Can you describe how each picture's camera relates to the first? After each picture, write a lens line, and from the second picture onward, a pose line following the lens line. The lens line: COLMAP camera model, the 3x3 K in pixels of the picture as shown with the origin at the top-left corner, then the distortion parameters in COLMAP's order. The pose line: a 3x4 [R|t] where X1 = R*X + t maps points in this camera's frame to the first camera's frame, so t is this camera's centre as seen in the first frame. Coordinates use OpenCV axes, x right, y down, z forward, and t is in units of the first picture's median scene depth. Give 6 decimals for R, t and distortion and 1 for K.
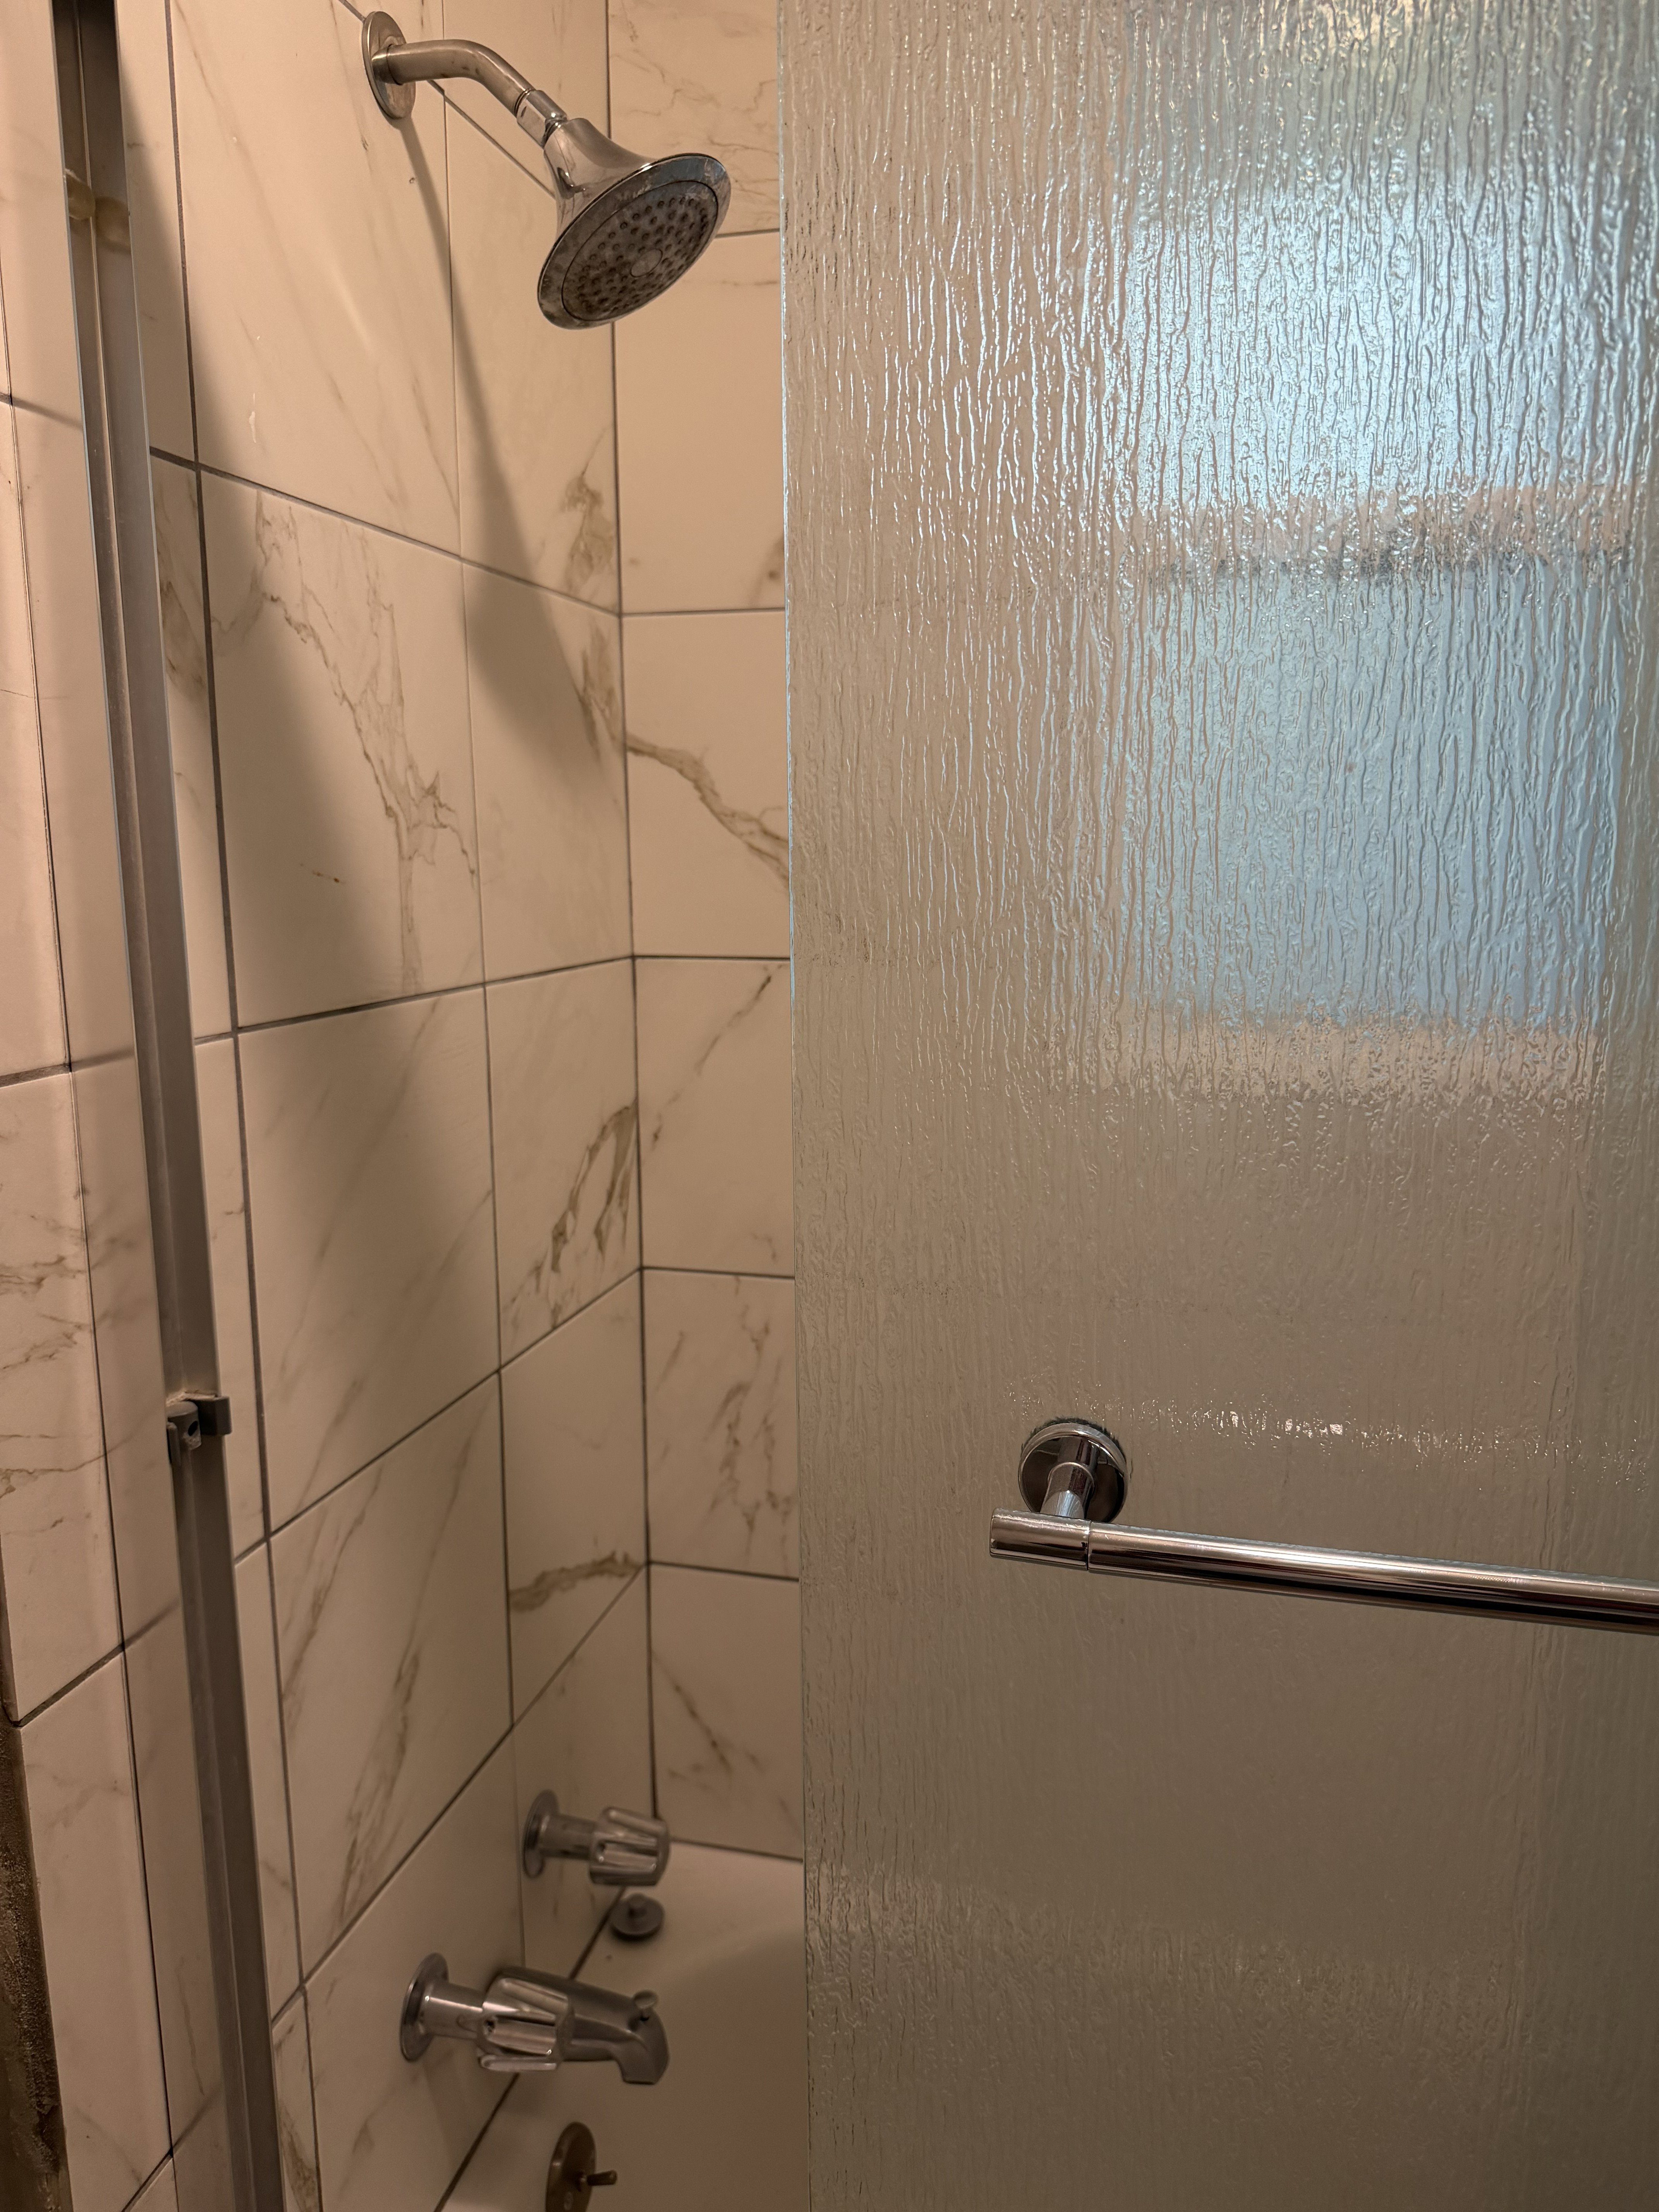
lens RADIAL K [[1525.9, 0, 829.5], [0, 1525.9, 1106.0], [0, 0, 1]] dist [-0.019492, -0.000892]
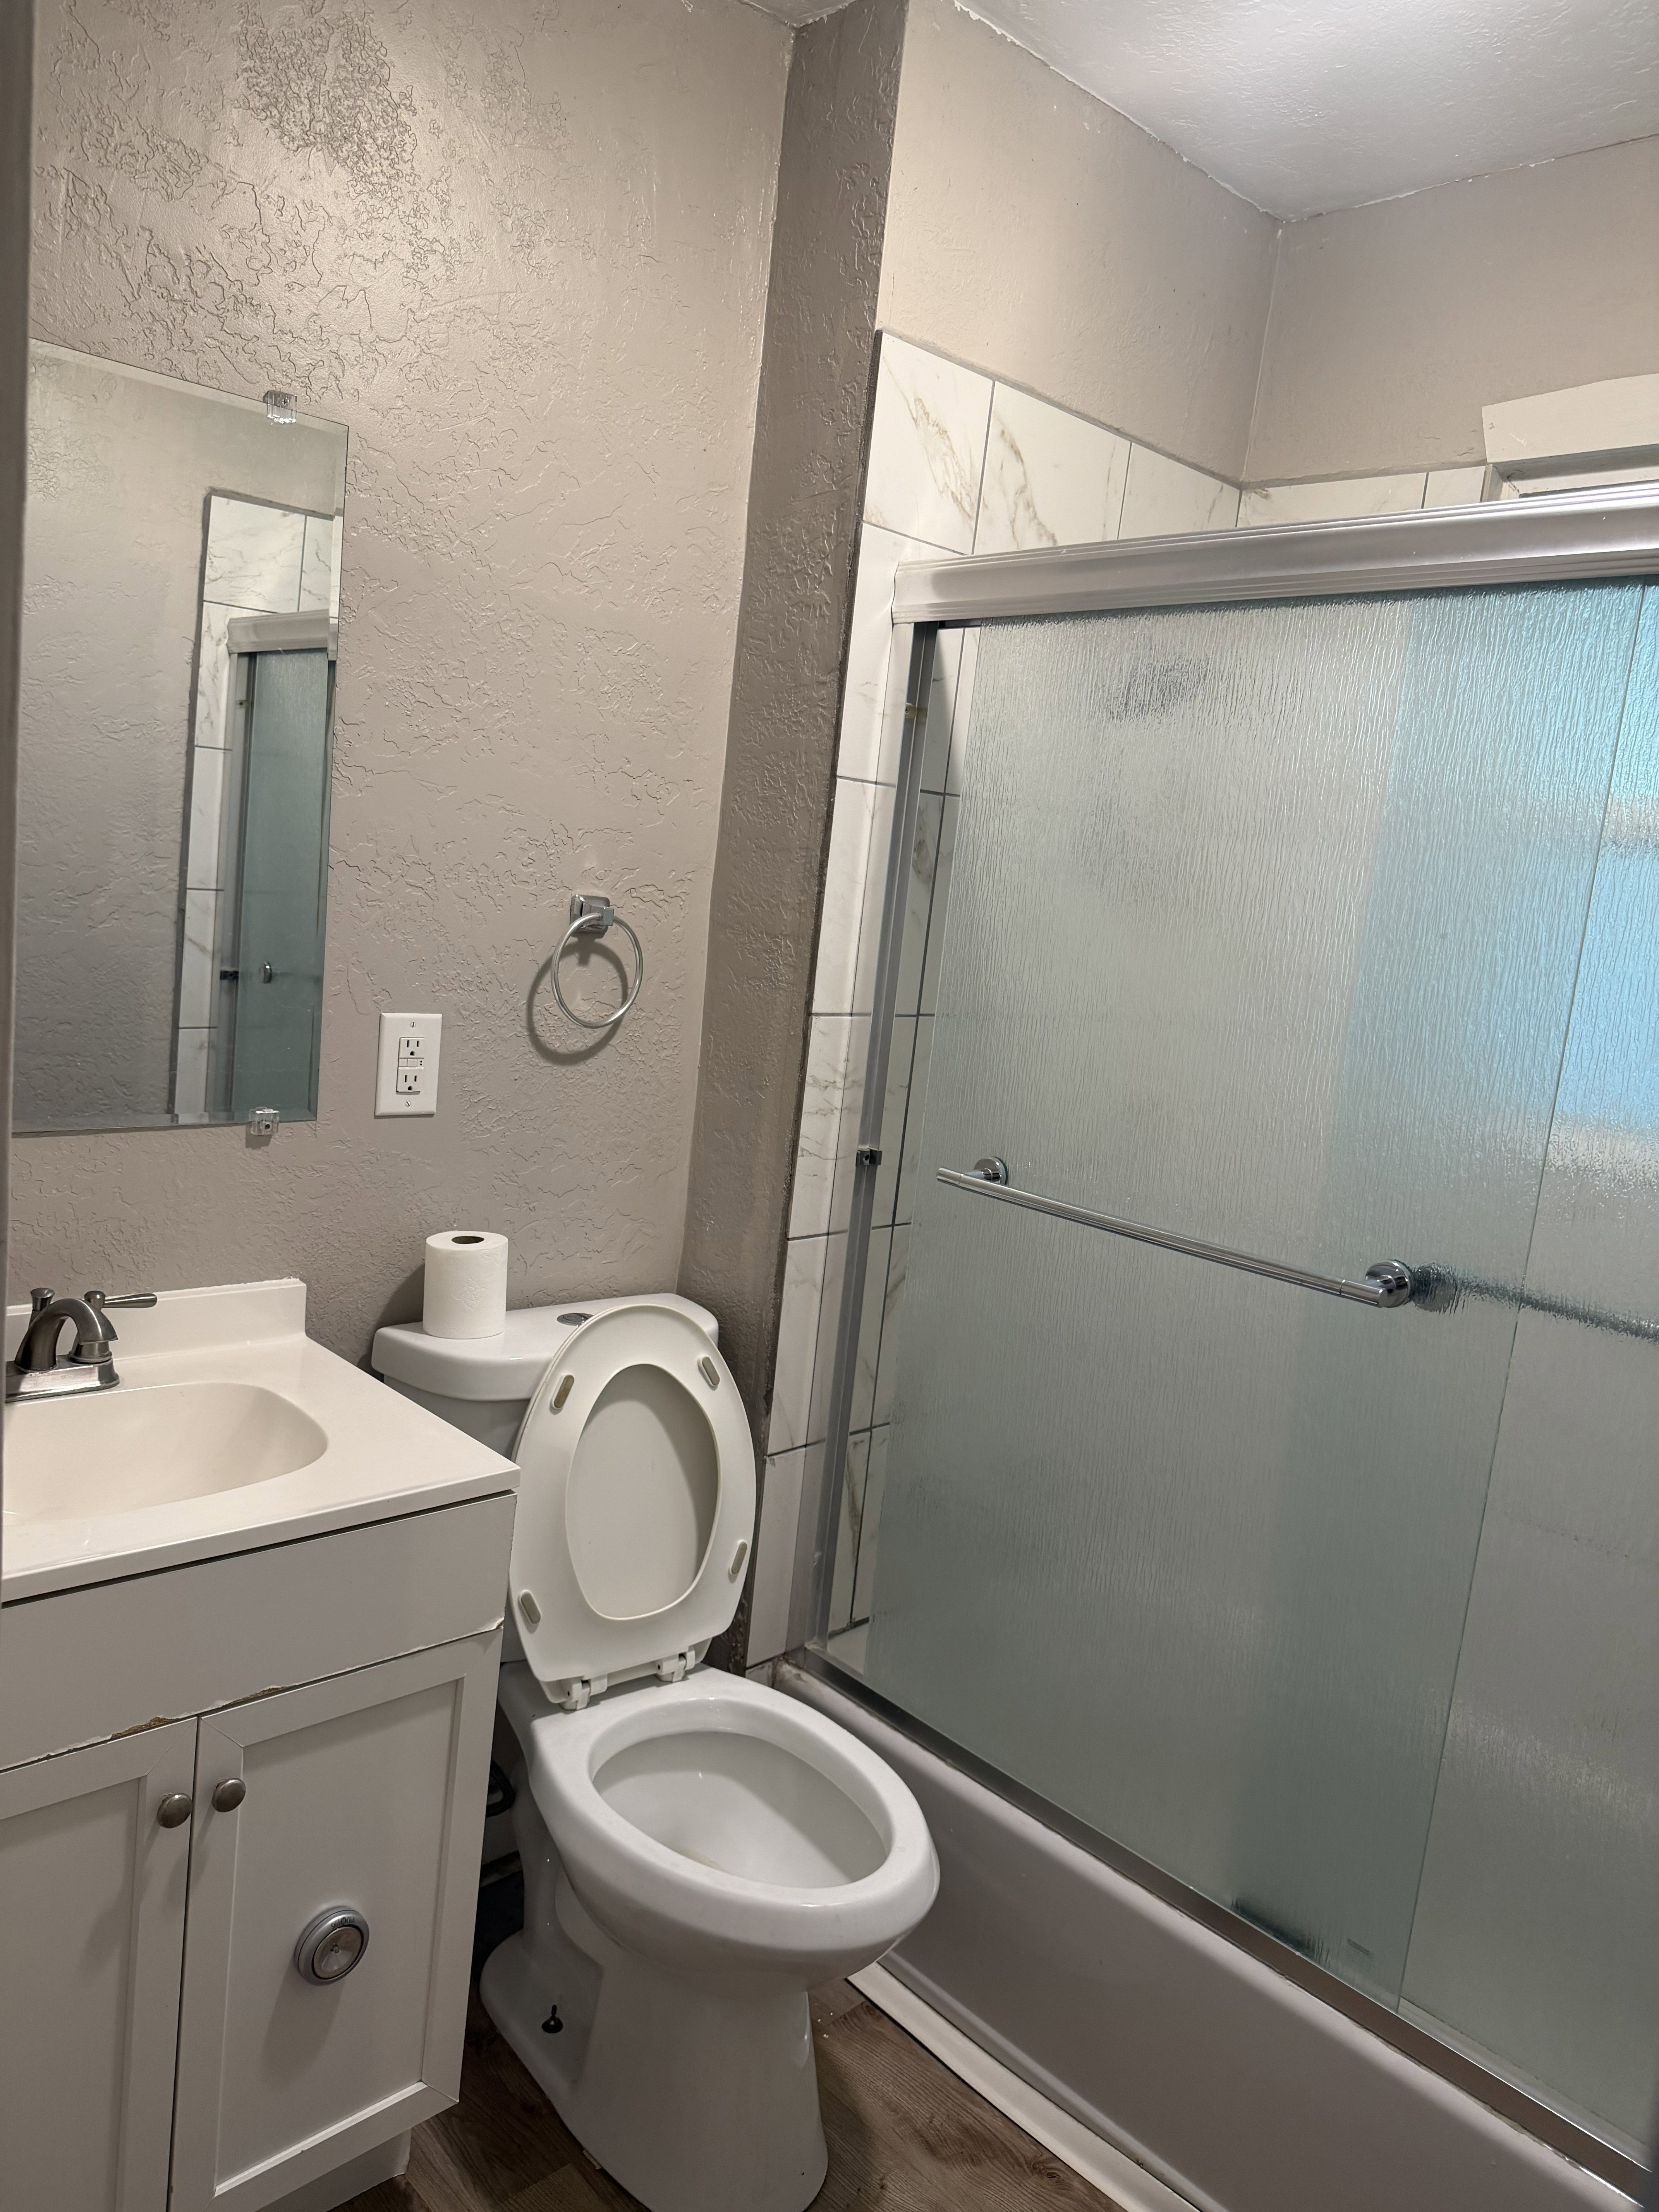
lens RADIAL K [[1525.9, 0, 829.5], [0, 1525.9, 1106.0], [0, 0, 1]] dist [-0.019492, -0.000892]
pose [[0.862435, 0.166372, -0.478044, 0.797905], [-0.188681, 0.982038, 0.001377, 0.137525], [0.469686, 0.089010, 0.878335, -1.402039]]
